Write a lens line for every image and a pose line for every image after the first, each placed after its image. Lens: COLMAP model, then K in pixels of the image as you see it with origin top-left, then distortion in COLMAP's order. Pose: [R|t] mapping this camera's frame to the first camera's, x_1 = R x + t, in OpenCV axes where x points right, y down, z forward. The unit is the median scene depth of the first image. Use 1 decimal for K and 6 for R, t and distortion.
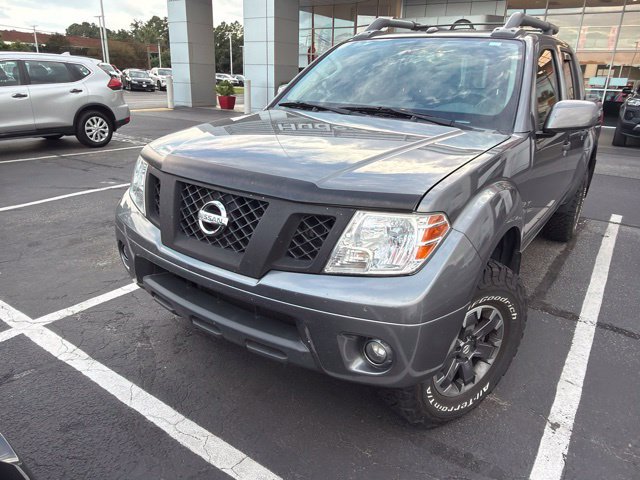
lens RADIAL K [[451.7, 0, 318.0], [0, 451.7, 238.3], [0, 0, 1]] dist [0.023553, -0.028285]
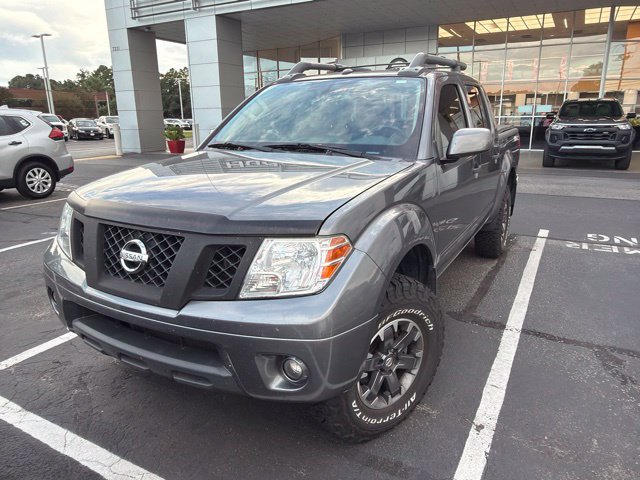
lens RADIAL K [[451.7, 0, 319.3], [0, 451.7, 242.5], [0, 0, 1]] dist [0.023553, -0.028285]
pose [[0.993650, -0.071555, 0.086828, 0.081128], [0.077444, 0.994779, -0.066465, 0.020782], [-0.081619, 0.072767, 0.994004, -0.057788]]
